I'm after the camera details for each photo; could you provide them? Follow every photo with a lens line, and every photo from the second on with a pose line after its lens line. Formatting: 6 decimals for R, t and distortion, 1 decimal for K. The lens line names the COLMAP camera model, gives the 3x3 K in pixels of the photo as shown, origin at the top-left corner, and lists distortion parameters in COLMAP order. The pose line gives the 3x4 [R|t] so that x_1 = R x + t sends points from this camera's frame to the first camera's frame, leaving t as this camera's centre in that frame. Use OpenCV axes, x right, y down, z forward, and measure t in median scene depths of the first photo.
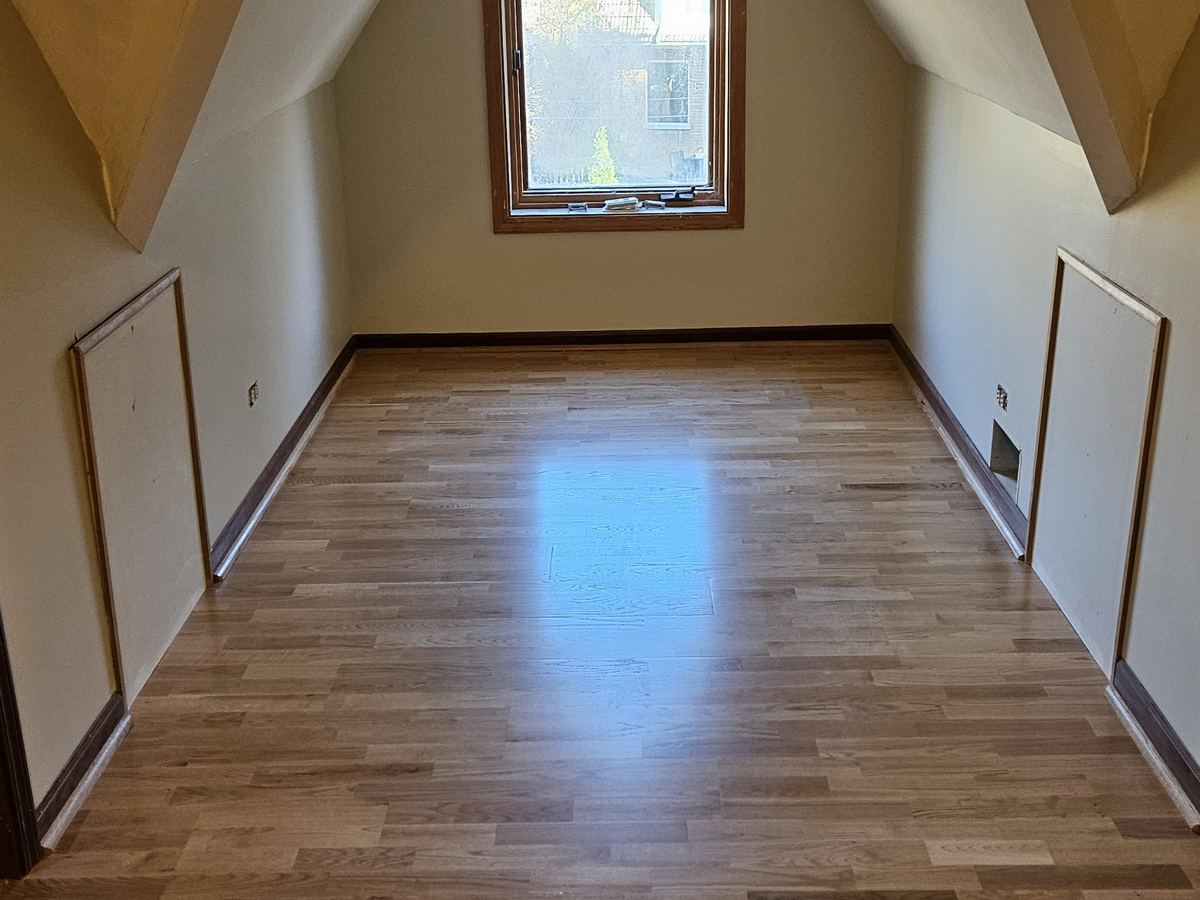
lens RADIAL K [[1352.6, 0, 600.0], [0, 1352.6, 450.0], [0, 0, 1]] dist [-0.009408, -0.026034]
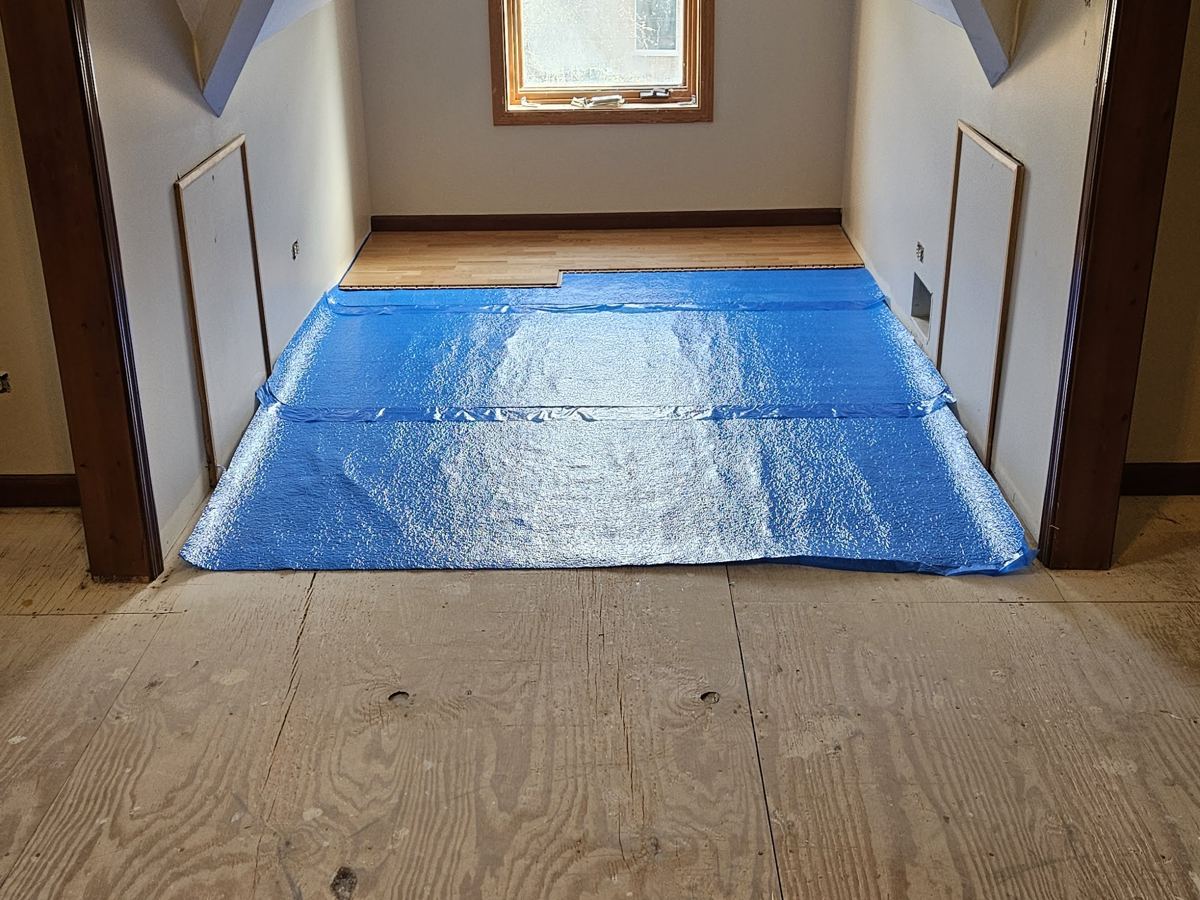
lens RADIAL K [[1421.5, 0, 576.5], [0, 1421.5, 450.5], [0, 0, 1]] dist [0.015445, 0.034729]
pose [[0.999928, 0.004364, -0.011210, 0.006294], [-0.004018, 0.999520, 0.030720, 0.078086], [0.011339, -0.030672, 0.999465, -0.212591]]
